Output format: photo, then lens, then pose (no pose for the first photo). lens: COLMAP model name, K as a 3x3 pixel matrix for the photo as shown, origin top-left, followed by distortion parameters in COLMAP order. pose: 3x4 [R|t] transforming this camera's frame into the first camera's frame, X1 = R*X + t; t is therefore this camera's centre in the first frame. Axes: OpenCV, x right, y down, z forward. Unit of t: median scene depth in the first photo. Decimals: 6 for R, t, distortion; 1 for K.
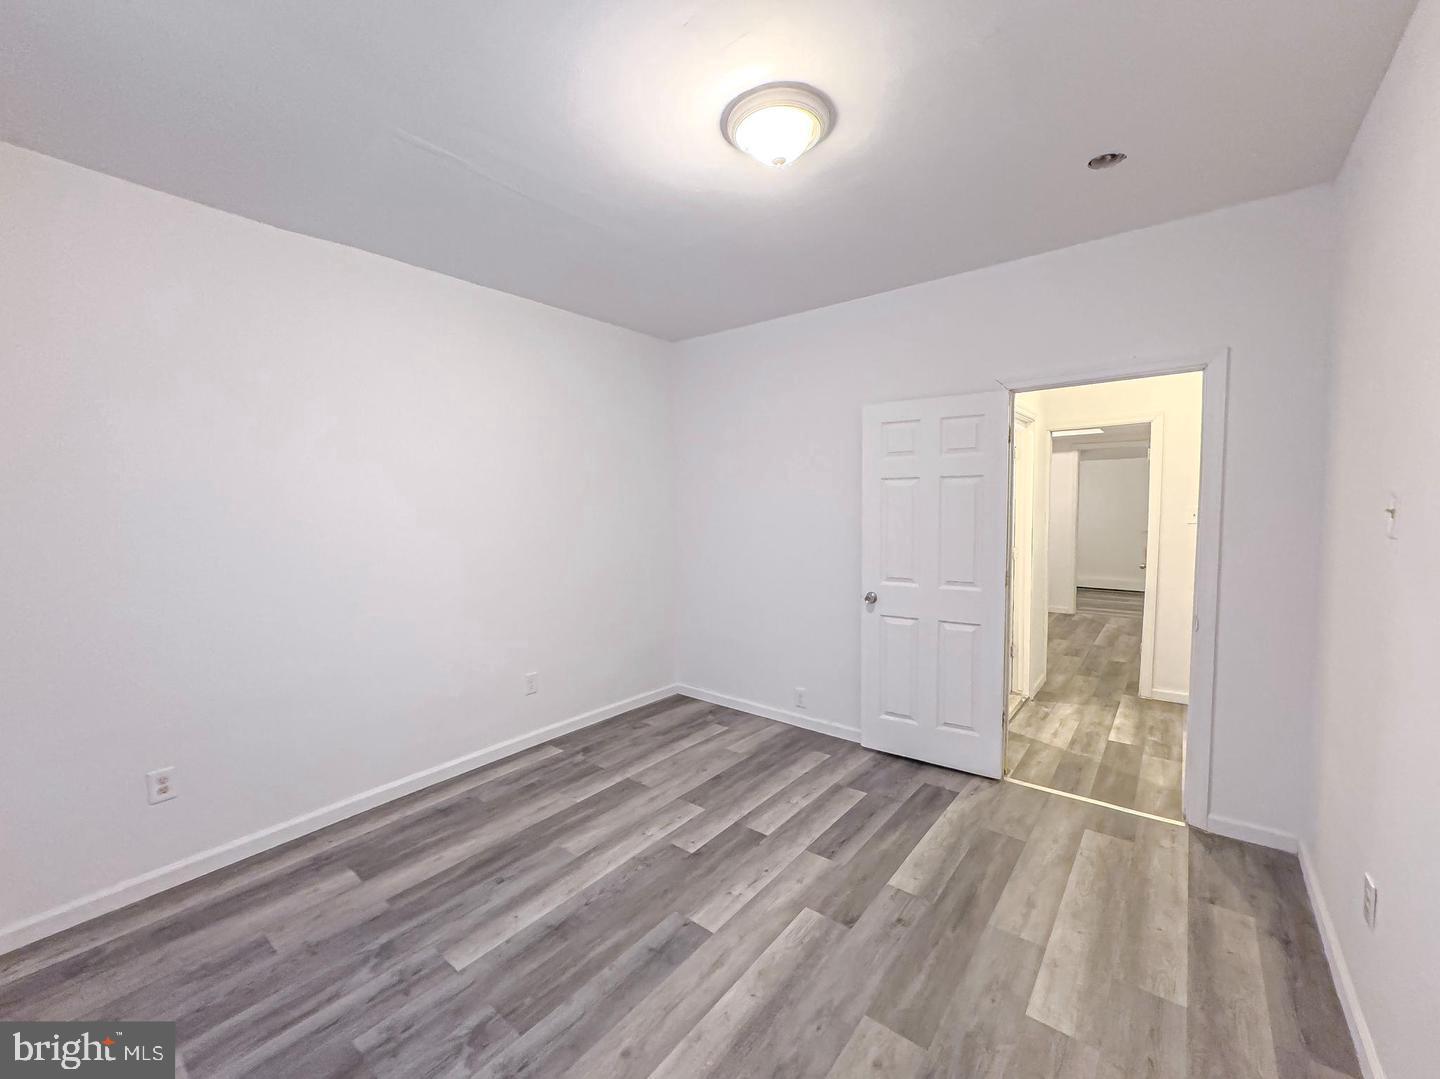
lens RADIAL K [[579.2, 0, 728.4], [0, 579.2, 535.9], [0, 0, 1]] dist [-0.001142, -0.000784]
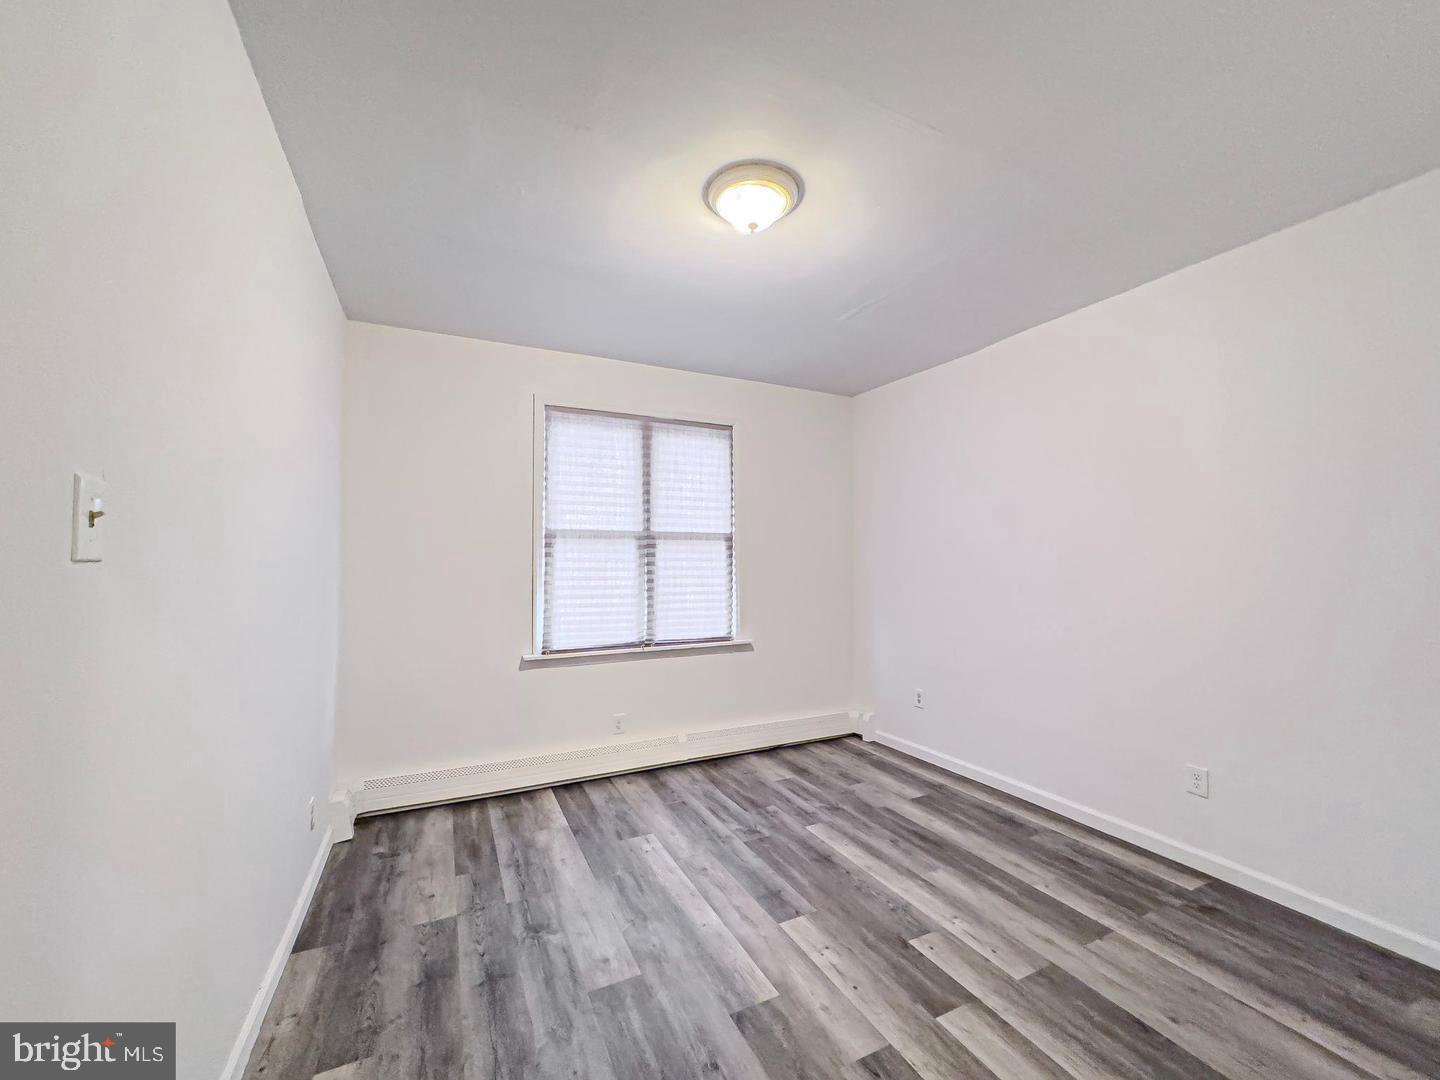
lens RADIAL K [[579.2, 0, 728.2], [0, 579.2, 541.8], [0, 0, 1]] dist [-0.001142, -0.000784]
pose [[-0.423217, -0.016559, -0.905877, 0.882096], [-0.046955, 0.998890, 0.003677, -0.035389], [0.904811, 0.044092, -0.423525, 1.157209]]
